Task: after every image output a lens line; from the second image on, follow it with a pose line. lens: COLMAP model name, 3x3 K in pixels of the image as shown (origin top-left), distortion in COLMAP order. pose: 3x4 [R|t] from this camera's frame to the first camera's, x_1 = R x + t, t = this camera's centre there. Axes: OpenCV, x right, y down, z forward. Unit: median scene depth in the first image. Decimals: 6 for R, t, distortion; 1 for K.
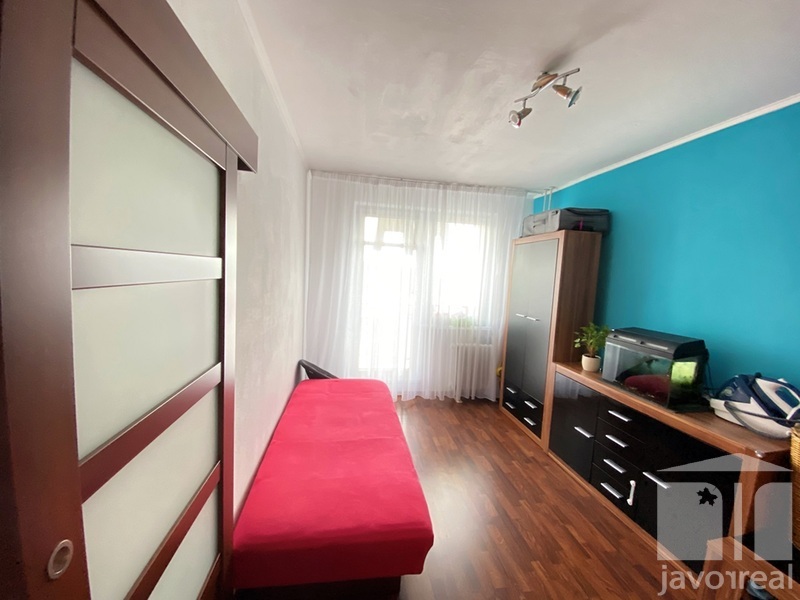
lens RADIAL K [[335.7, 0, 397.9], [0, 335.7, 300.9], [0, 0, 1]] dist [-0.000197, -0.000051]
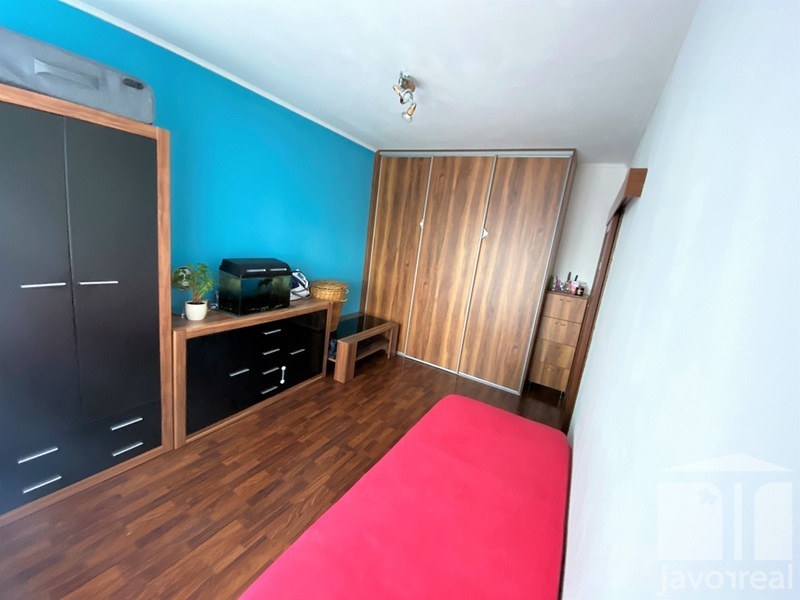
lens RADIAL K [[335.7, 0, 397.9], [0, 335.7, 300.9], [0, 0, 1]] dist [-0.000197, -0.000051]
pose [[-0.773307, -0.268147, 0.574538, -0.352189], [-0.108875, 0.948866, 0.296310, -0.169263], [-0.624614, 0.166586, -0.762959, 1.506923]]
